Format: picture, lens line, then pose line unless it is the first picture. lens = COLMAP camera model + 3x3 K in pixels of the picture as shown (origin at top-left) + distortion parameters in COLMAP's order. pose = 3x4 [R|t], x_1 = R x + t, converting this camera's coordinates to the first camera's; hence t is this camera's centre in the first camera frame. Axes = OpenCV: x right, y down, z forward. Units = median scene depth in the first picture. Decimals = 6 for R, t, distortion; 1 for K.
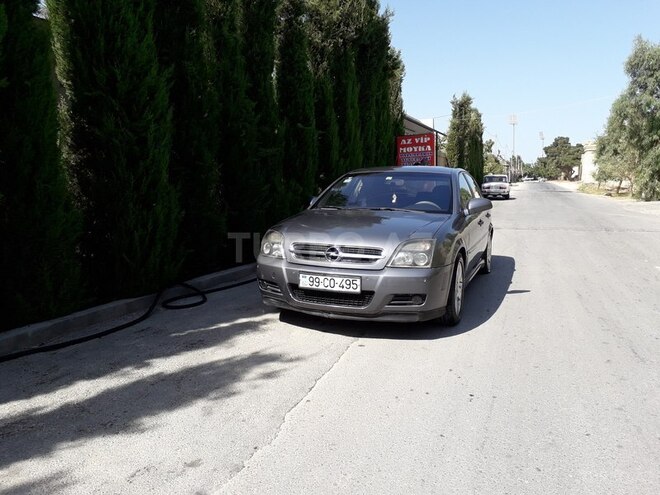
lens RADIAL K [[541.8, 0, 330.0], [0, 541.8, 247.5], [0, 0, 1]] dist [0.029693, -0.066938]
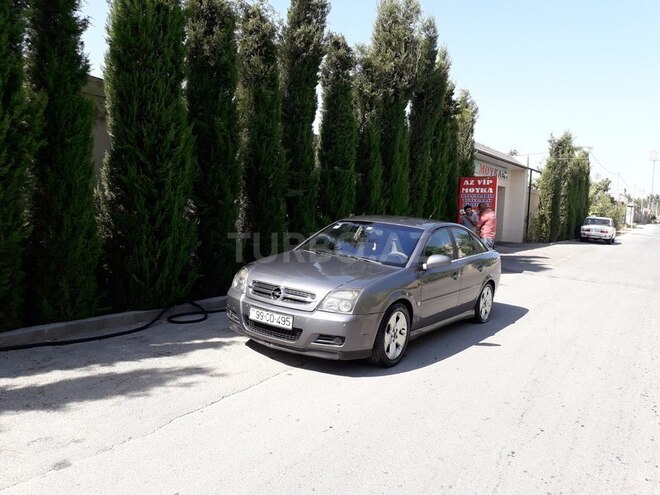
lens RADIAL K [[541.8, 0, 330.0], [0, 541.8, 247.5], [0, 0, 1]] dist [0.029693, -0.066938]
pose [[0.971462, 0.086085, -0.221022, 0.302054], [-0.094248, 0.995192, -0.026634, -0.055065], [0.217667, 0.046705, 0.974905, -0.111057]]
